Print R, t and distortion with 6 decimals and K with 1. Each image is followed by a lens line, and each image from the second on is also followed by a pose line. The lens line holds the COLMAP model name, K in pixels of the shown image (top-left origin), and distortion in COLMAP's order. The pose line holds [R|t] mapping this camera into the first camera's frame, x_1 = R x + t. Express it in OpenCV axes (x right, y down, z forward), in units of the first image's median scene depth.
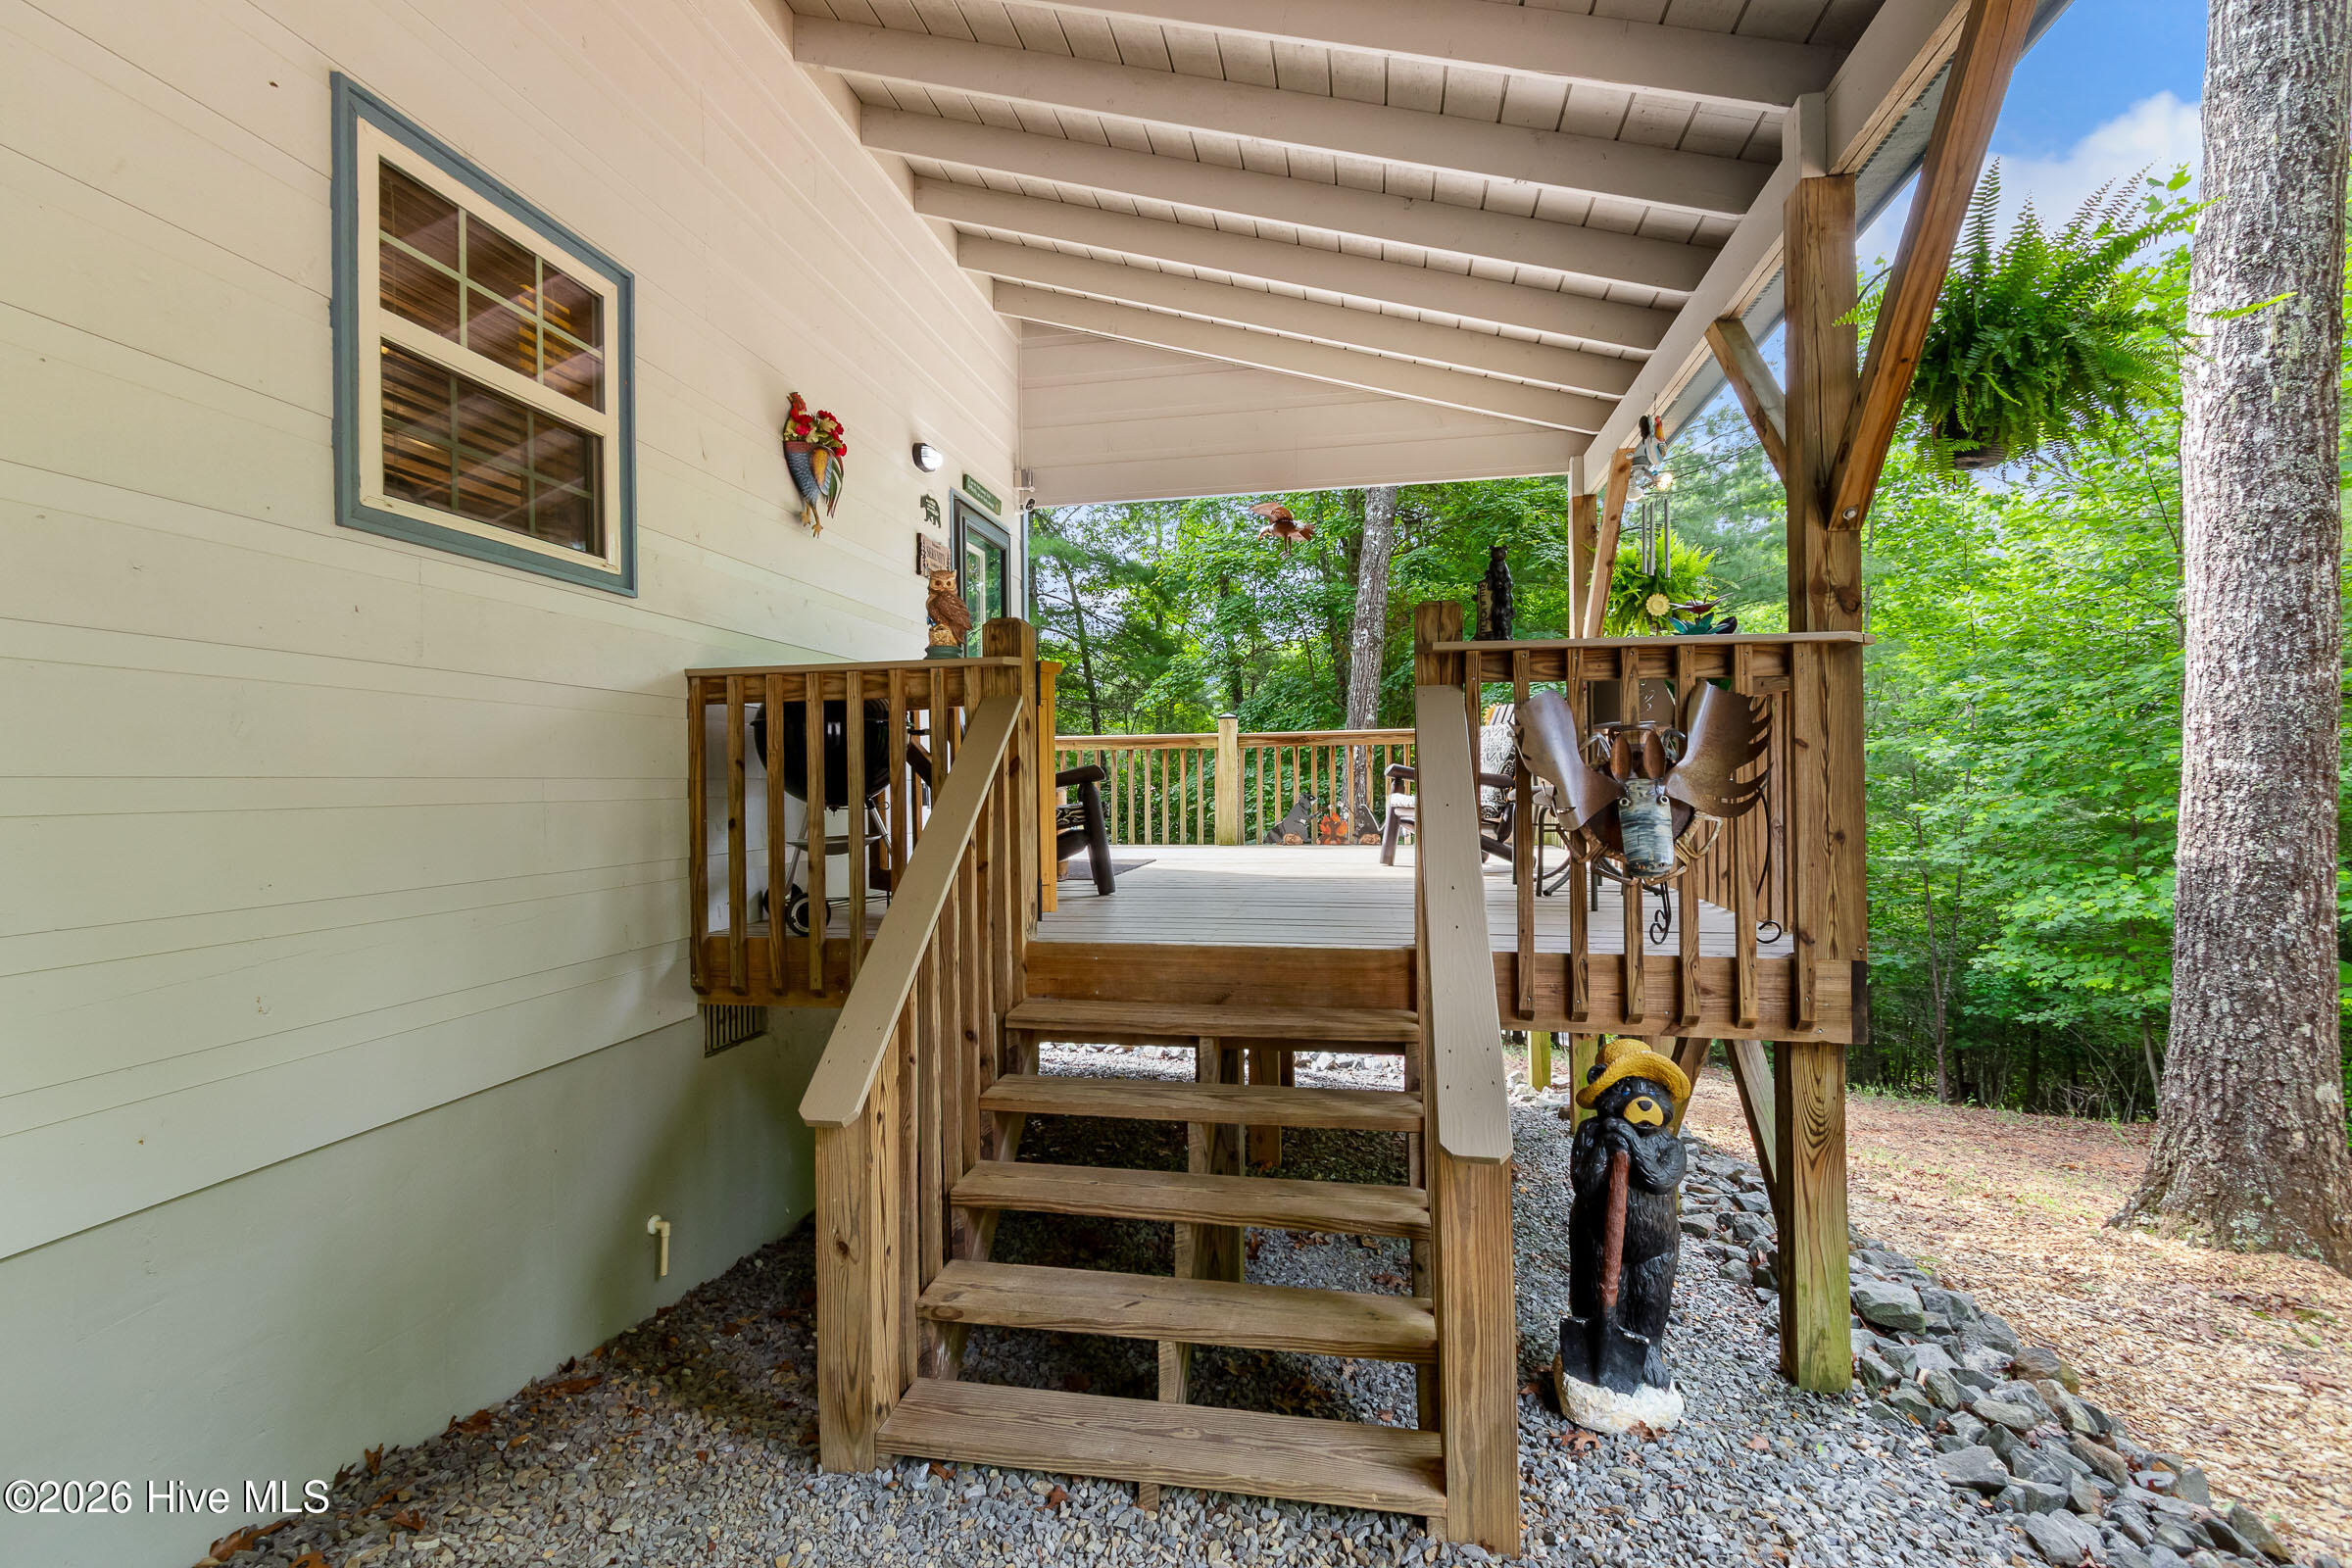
lens RADIAL K [[1083.5, 0, 1145.0], [0, 1083.5, 783.9], [0, 0, 1]] dist [0.004278, -0.000073]
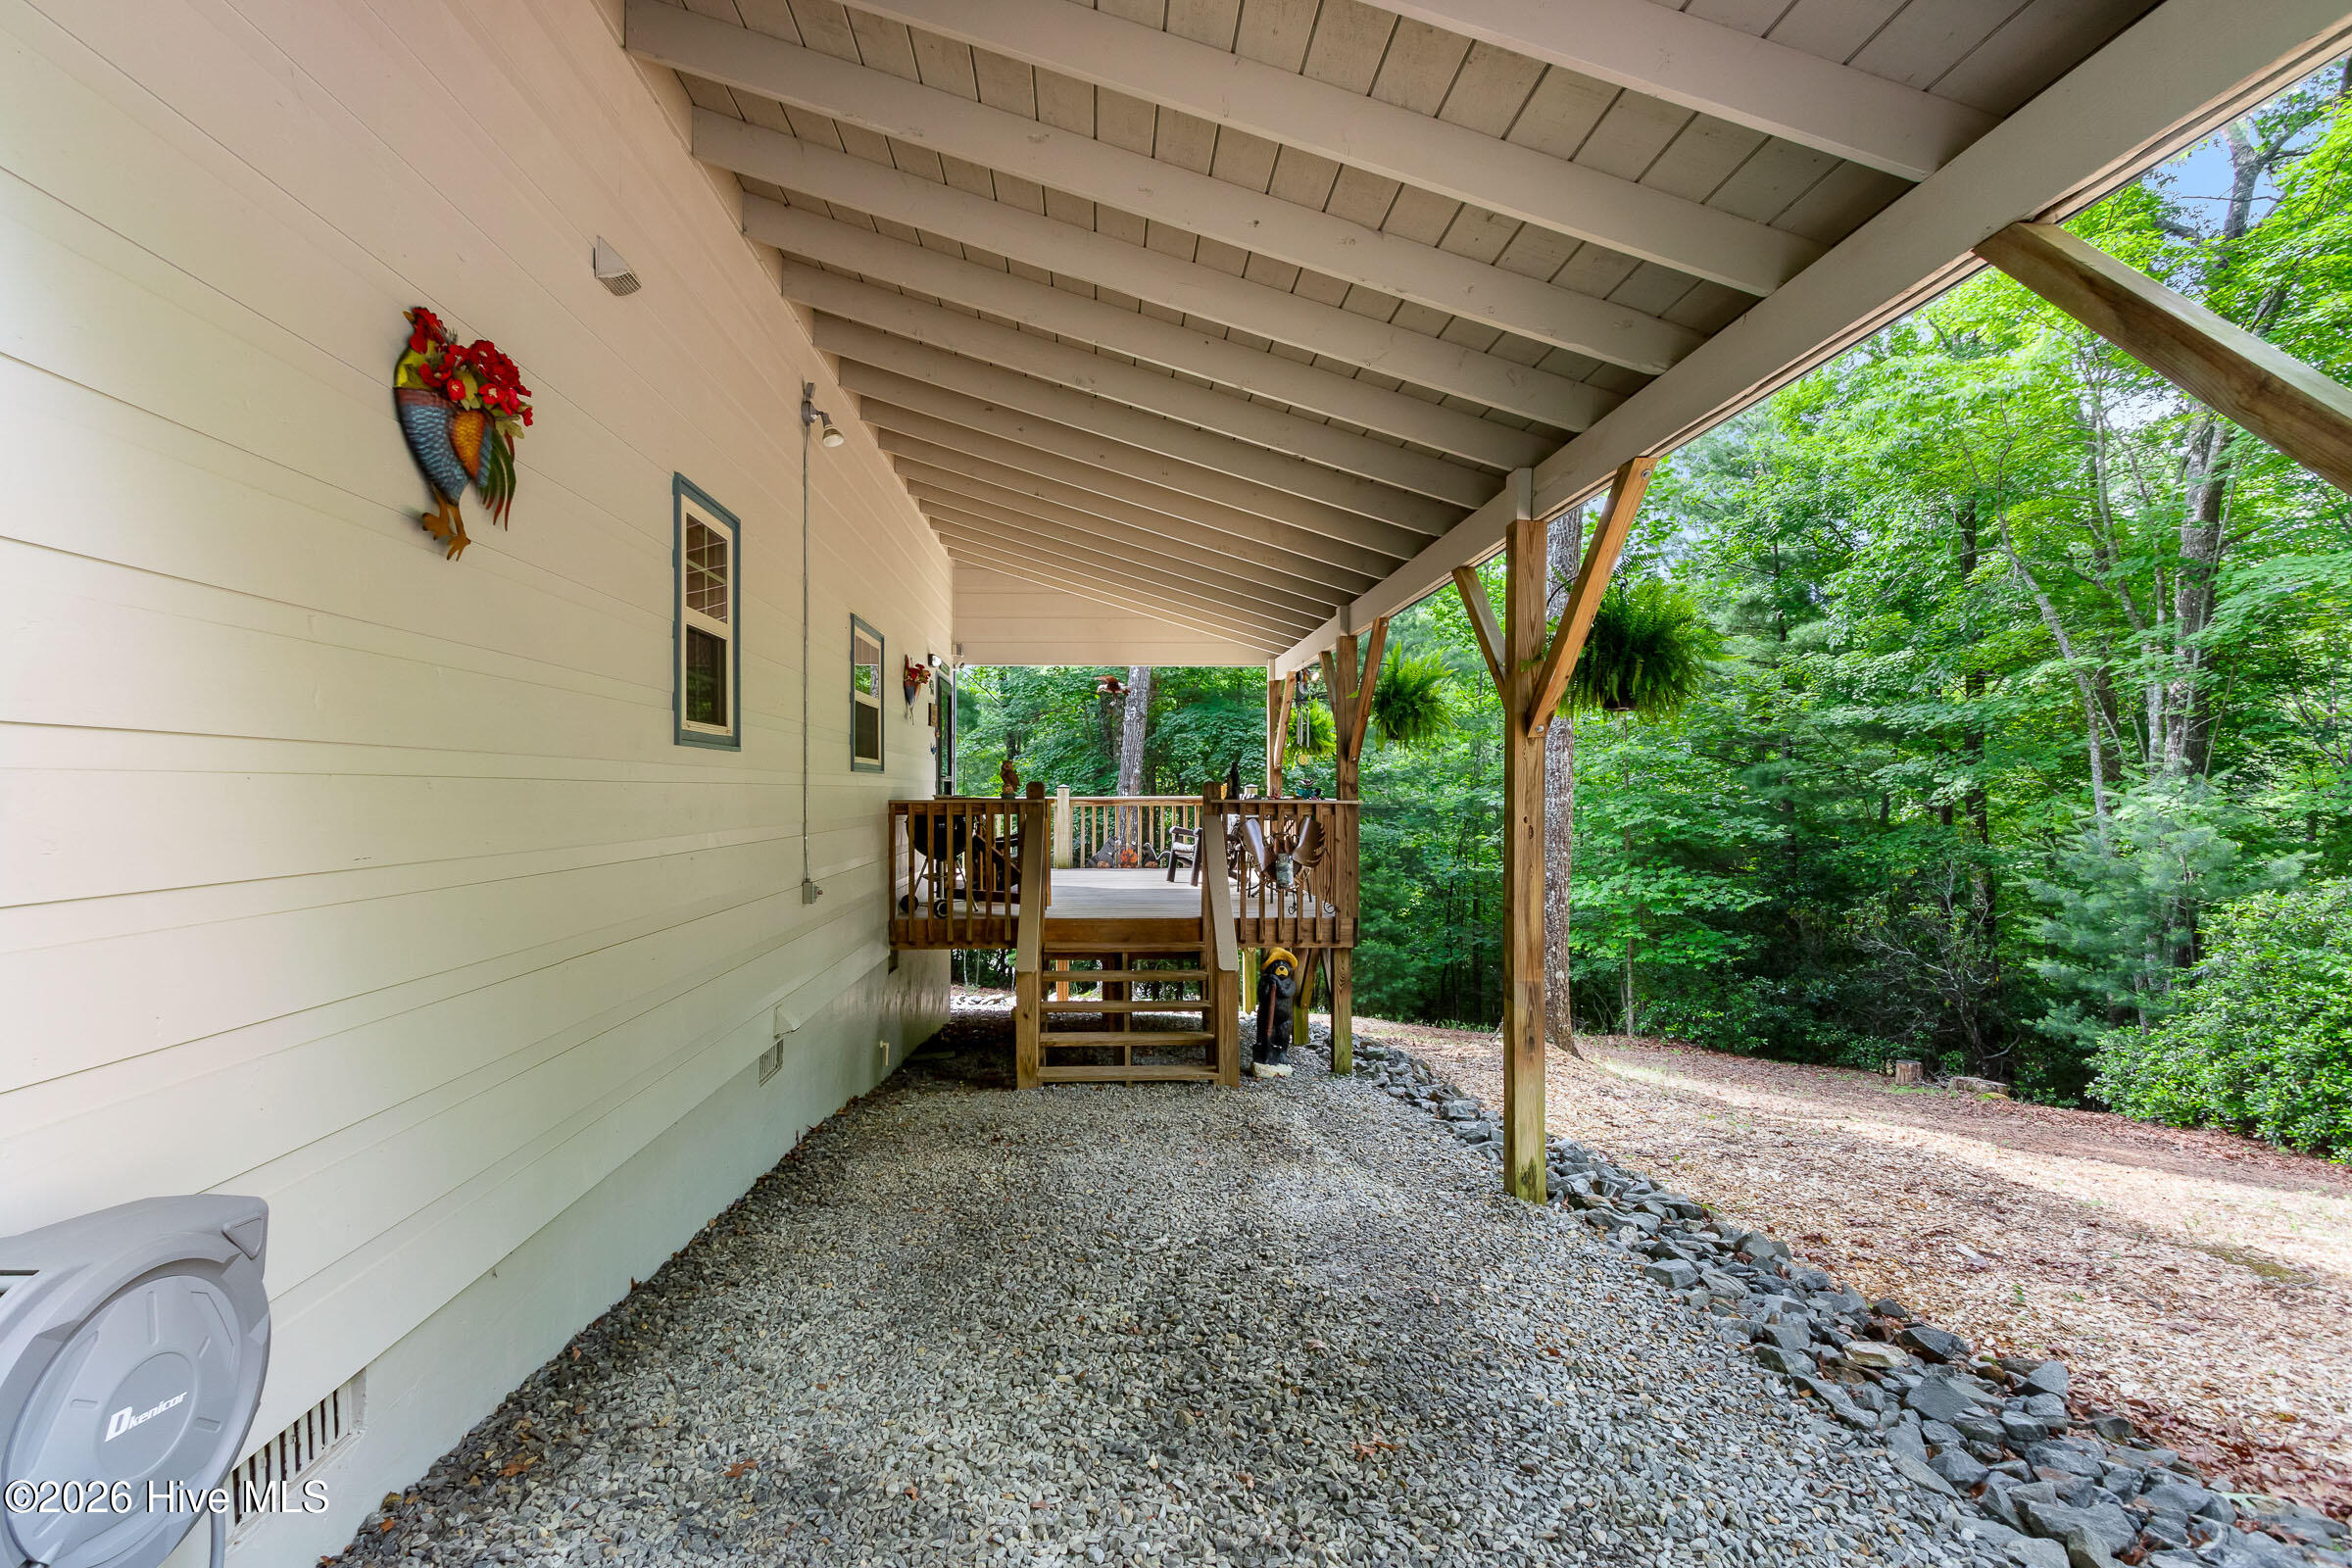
lens RADIAL K [[1098.0, 0, 1144.5], [0, 1098.0, 775.0], [0, 0, 1]] dist [0.003020, -0.003652]
pose [[0.969655, 0.015005, 0.244015, -0.554944], [-0.010818, 0.999771, -0.018490, -0.144811], [-0.244237, 0.015289, 0.969595, -1.583740]]
